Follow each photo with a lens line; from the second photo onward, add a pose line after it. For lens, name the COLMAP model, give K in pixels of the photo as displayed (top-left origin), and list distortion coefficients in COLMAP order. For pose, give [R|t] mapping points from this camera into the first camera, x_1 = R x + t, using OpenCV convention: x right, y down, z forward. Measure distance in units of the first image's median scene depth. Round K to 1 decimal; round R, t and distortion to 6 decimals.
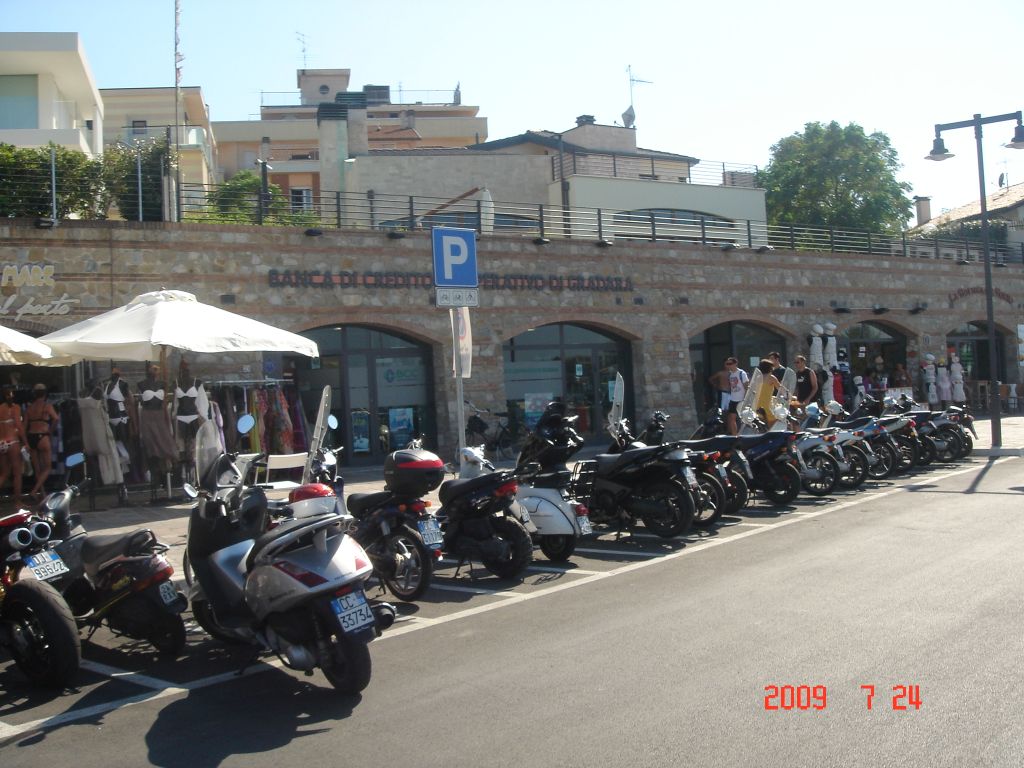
lens RADIAL K [[1091.7, 0, 511.4], [0, 1091.7, 404.7], [0, 0, 1]] dist [-0.134802, 0.015271]
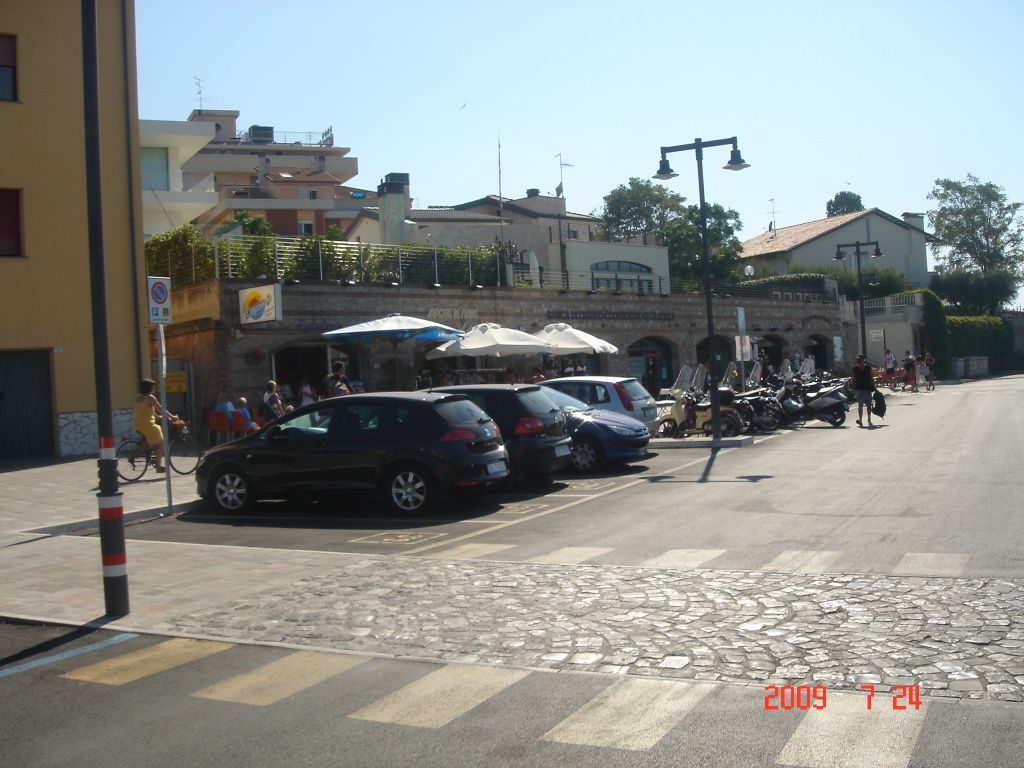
lens RADIAL K [[1131.2, 0, 512.0], [0, 1131.2, 384.0], [0, 0, 1]] dist [-0.180225, 0.125749]
pose [[0.964864, -0.007295, 0.262649, -0.532364], [0.013967, 0.999625, -0.023542, 0.038808], [-0.262379, 0.026383, 0.964604, -0.641683]]
